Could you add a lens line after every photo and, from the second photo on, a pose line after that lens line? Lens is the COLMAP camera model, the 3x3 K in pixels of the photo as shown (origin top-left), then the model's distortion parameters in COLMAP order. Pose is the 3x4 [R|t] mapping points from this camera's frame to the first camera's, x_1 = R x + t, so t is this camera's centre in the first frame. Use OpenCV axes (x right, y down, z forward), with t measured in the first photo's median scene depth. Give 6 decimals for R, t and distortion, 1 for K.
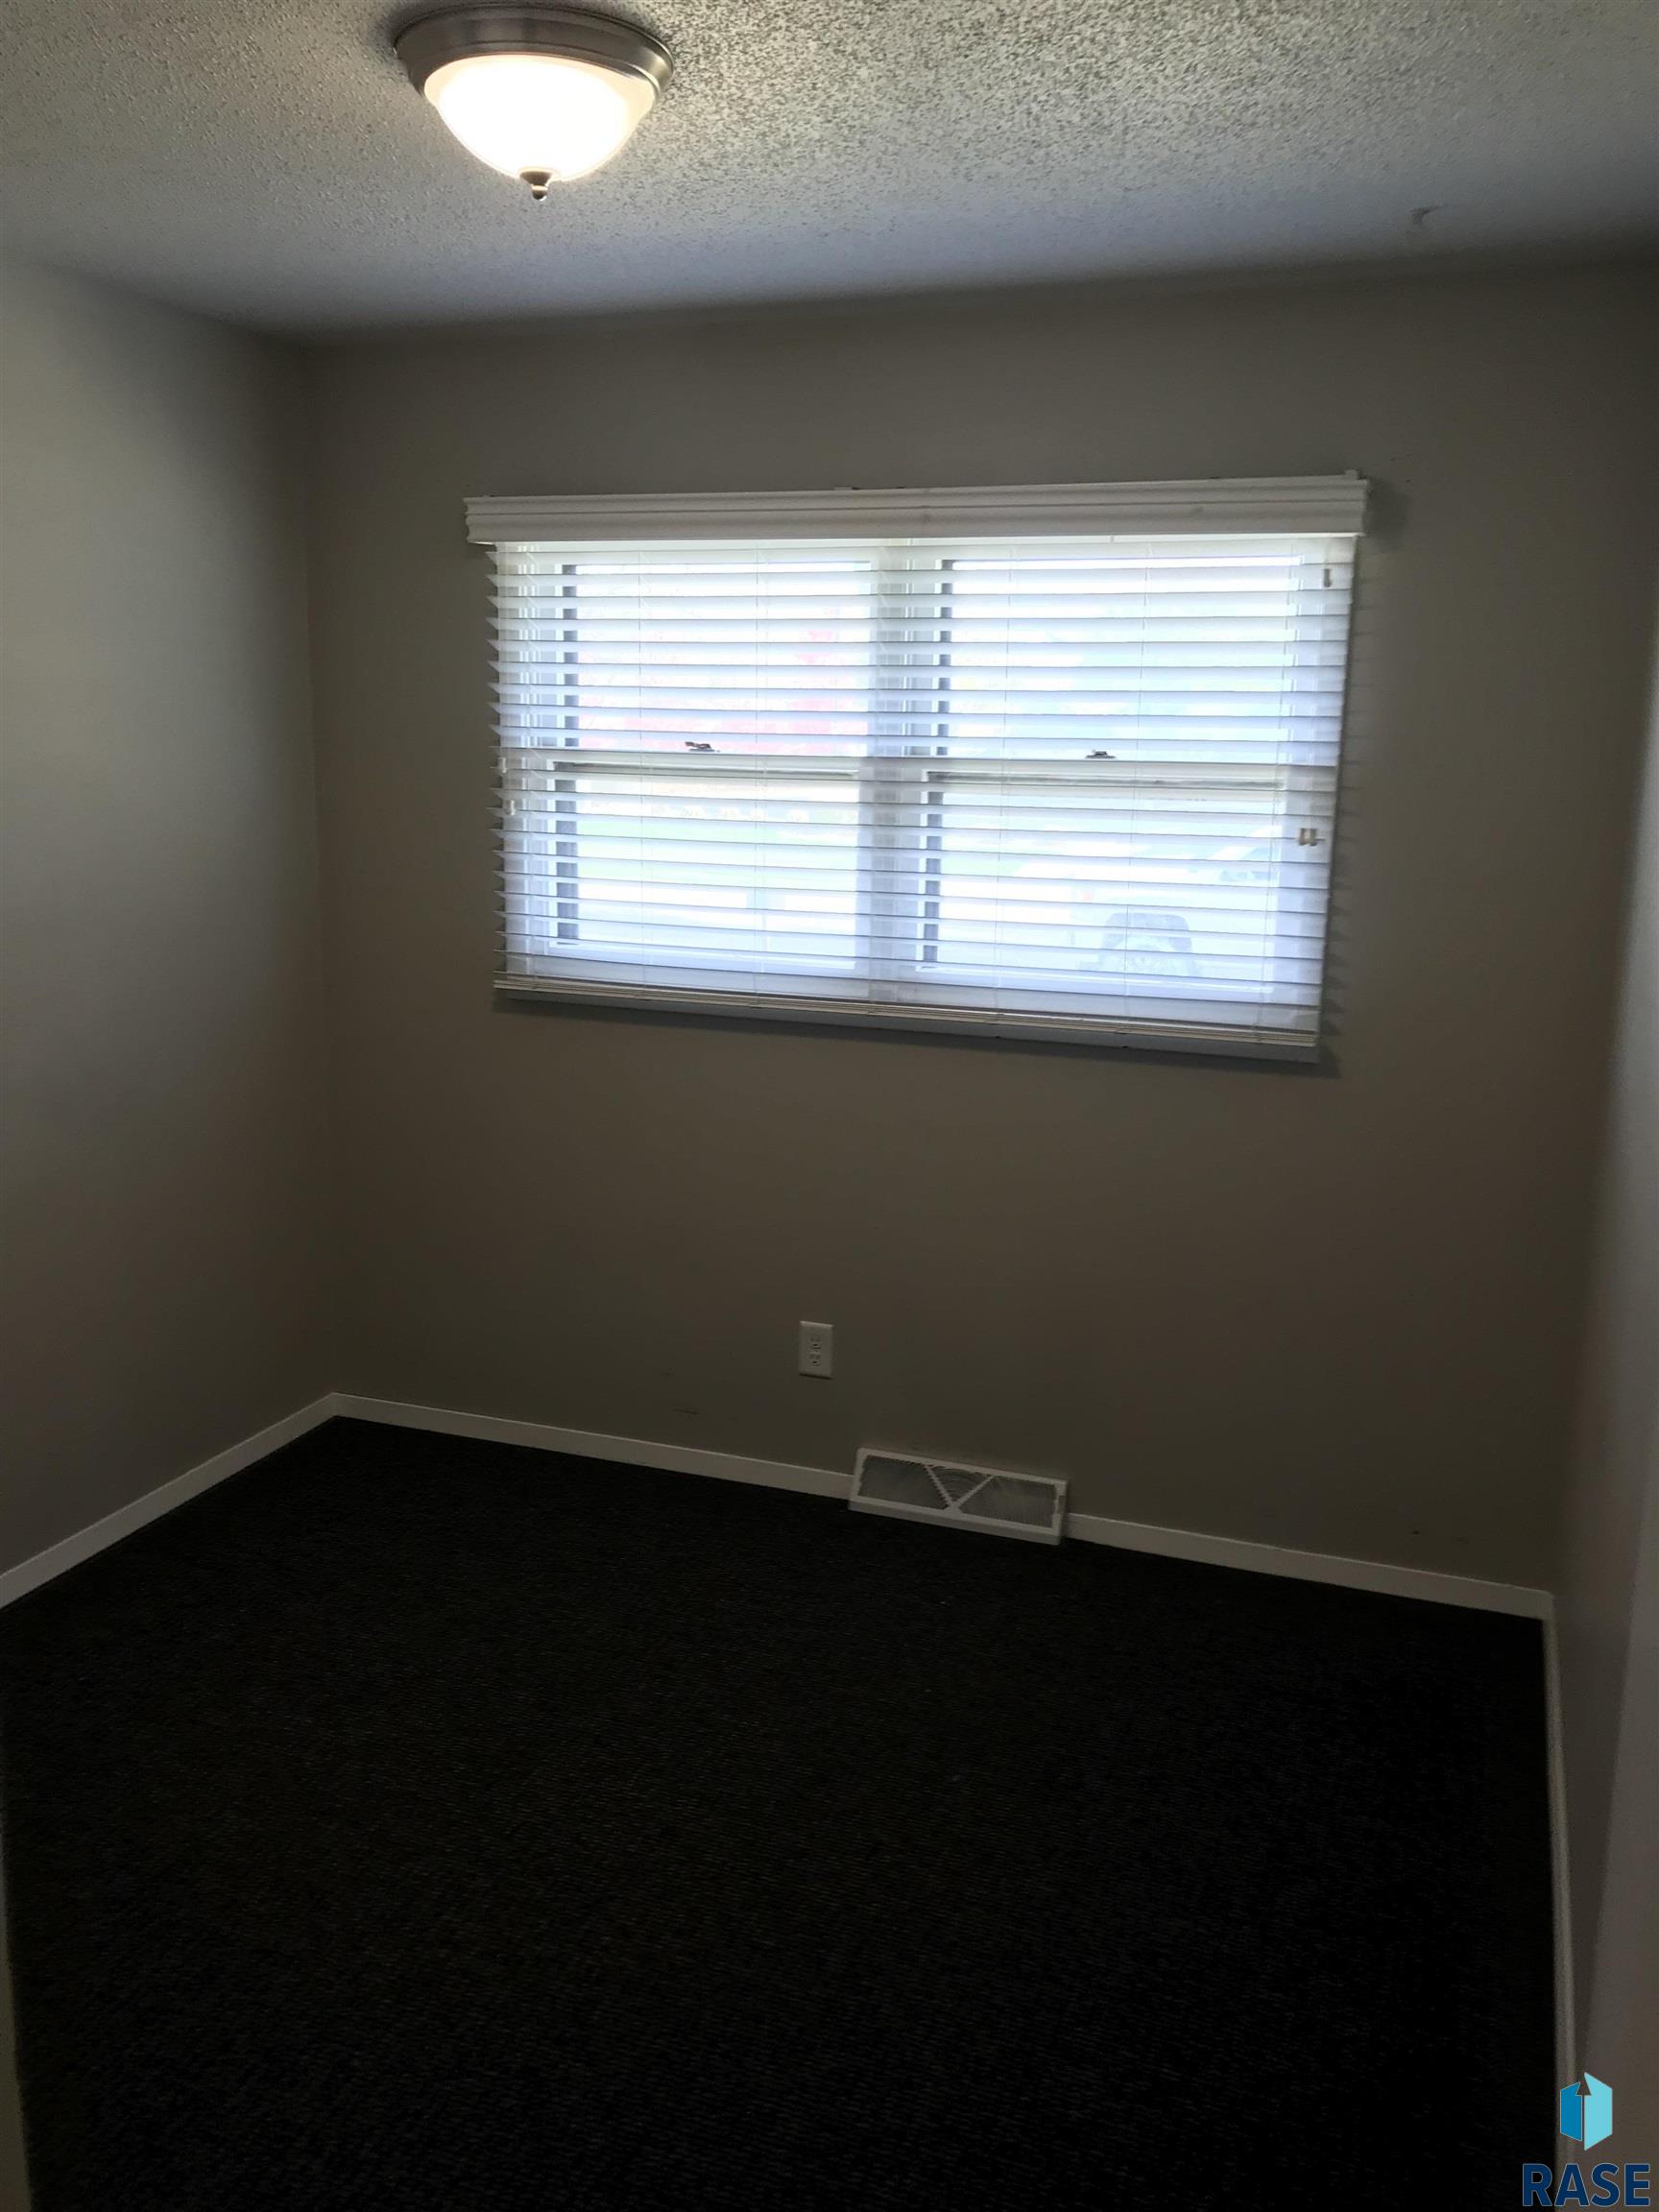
lens RADIAL K [[1784.9, 0, 795.1], [0, 1784.9, 1092.1], [0, 0, 1]] dist [0.013492, -0.003689]
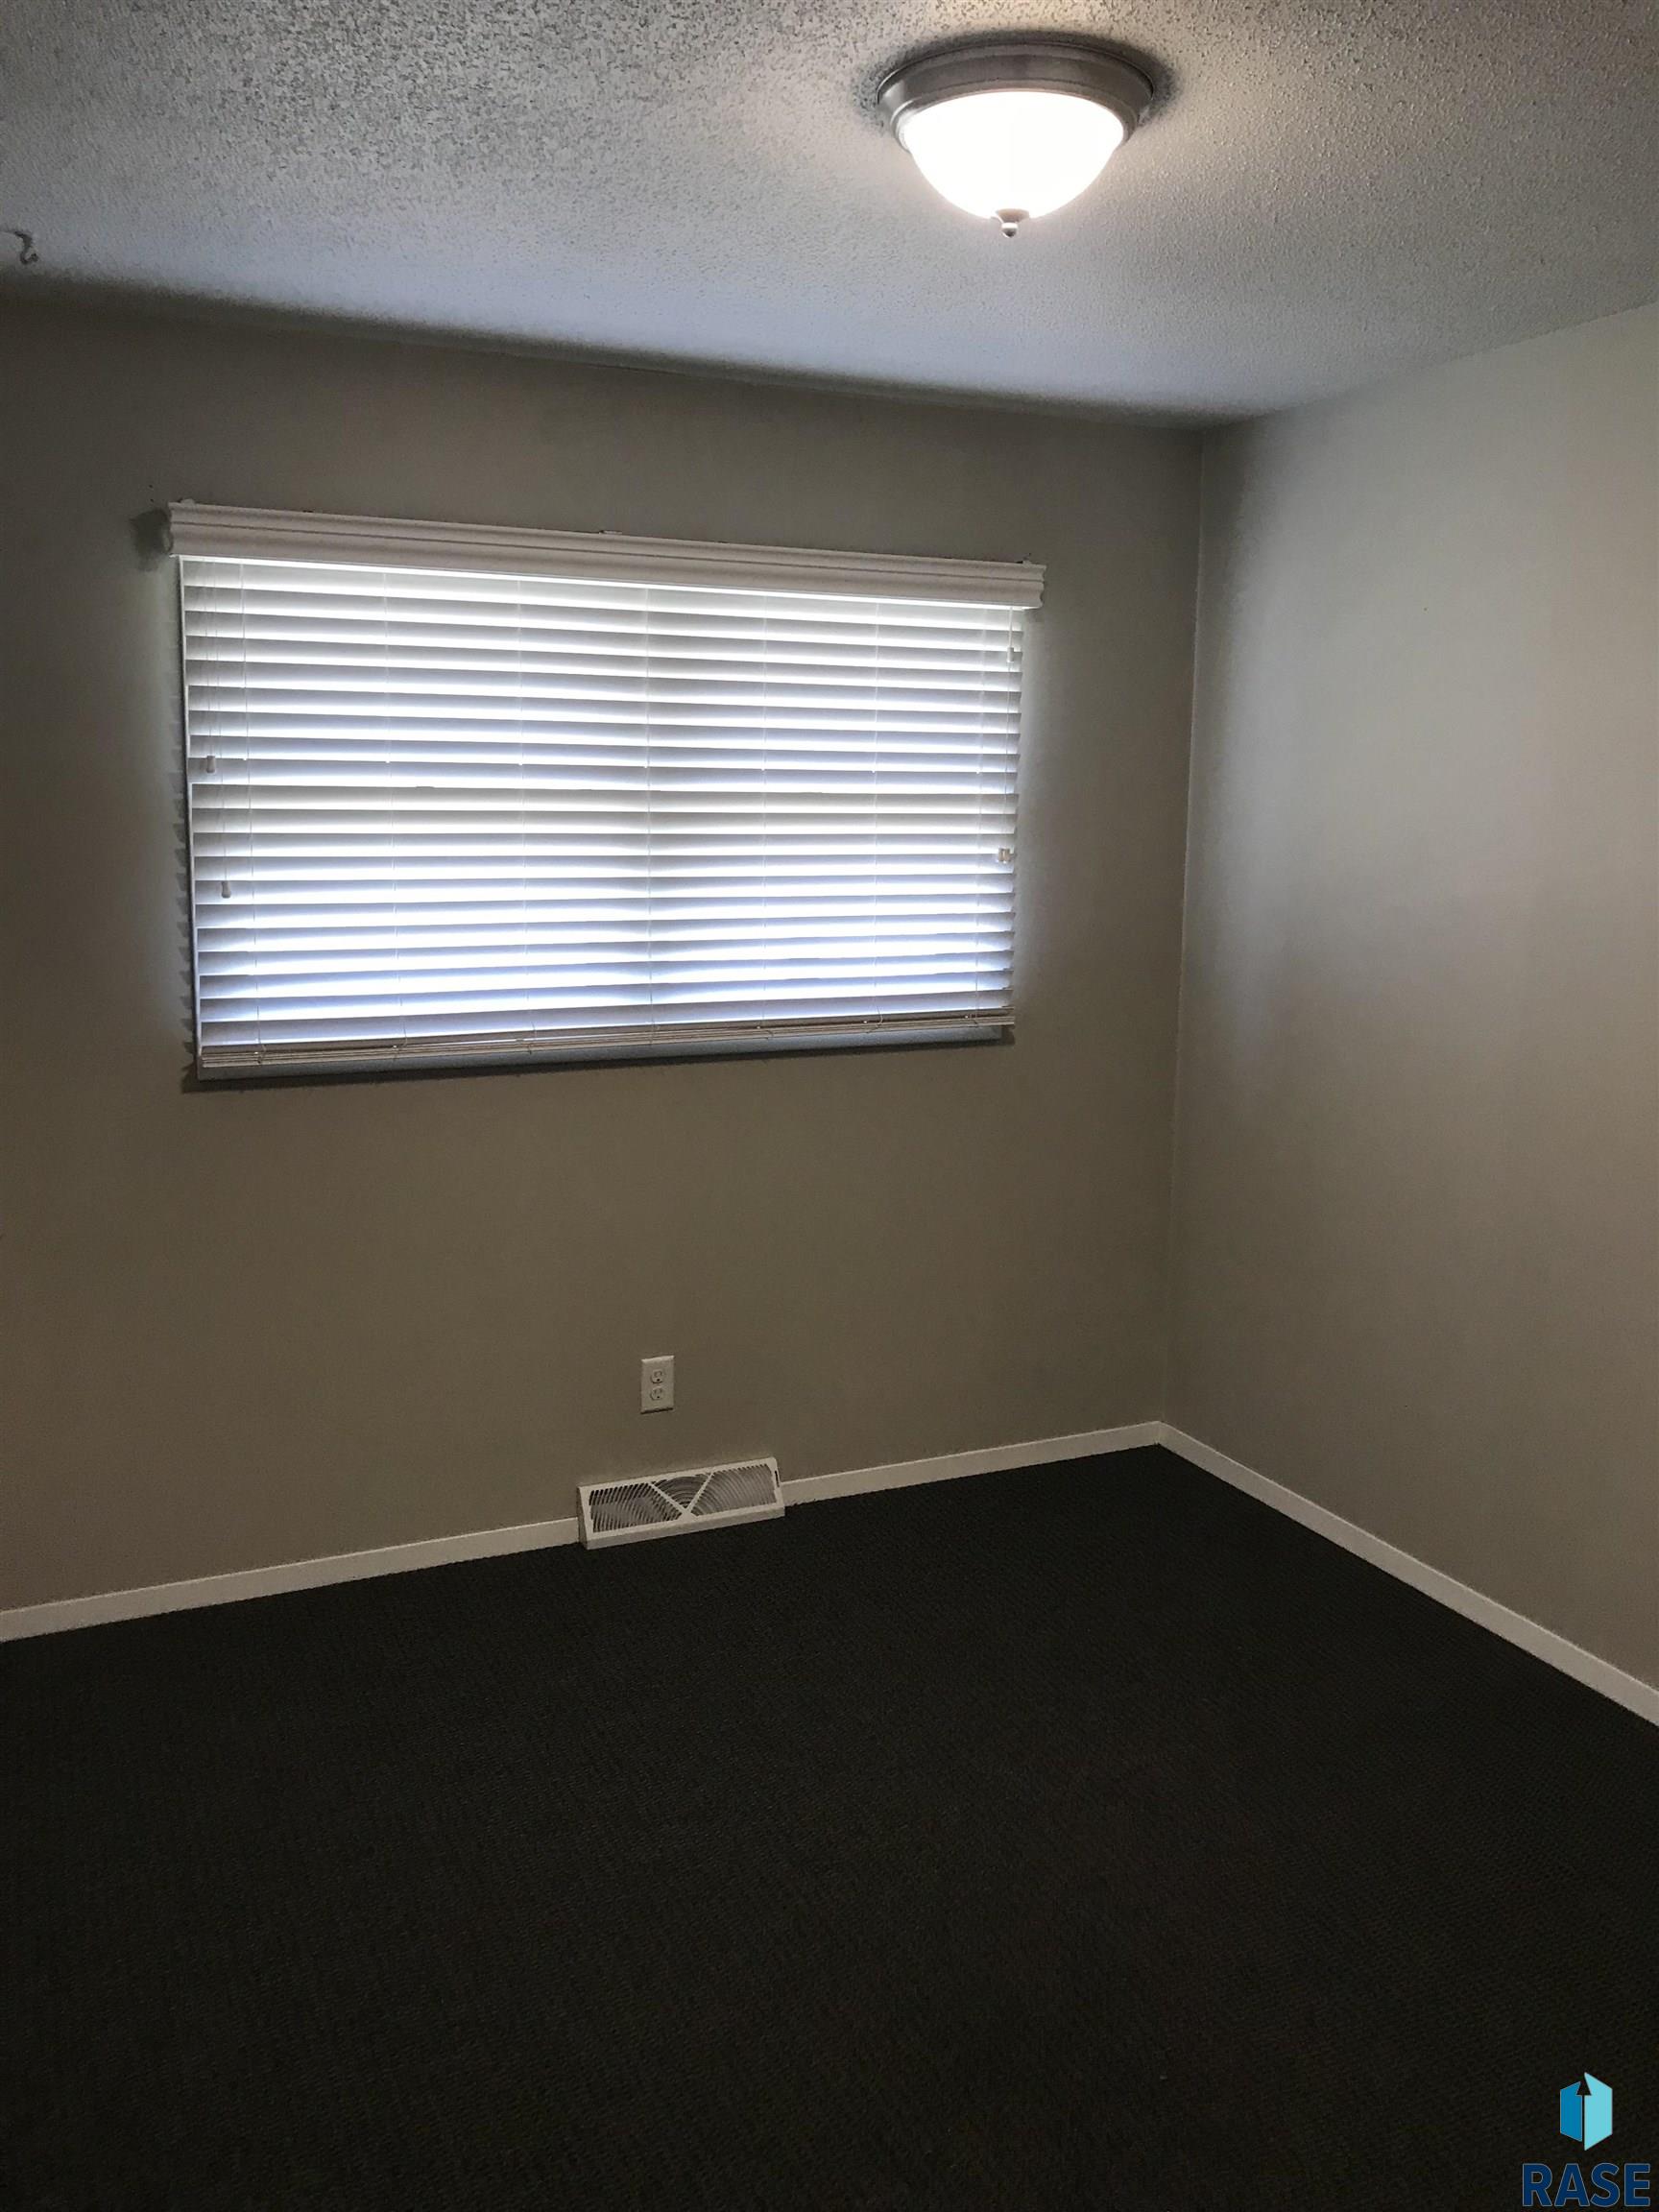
lens RADIAL K [[1784.9, 0, 795.1], [0, 1784.9, 1092.1], [0, 0, 1]] dist [0.013492, -0.003689]
pose [[0.726715, -0.134883, 0.673567, -0.530057], [0.140924, 0.988951, 0.045996, -0.048743], [-0.672329, 0.061496, 0.737694, 0.175269]]
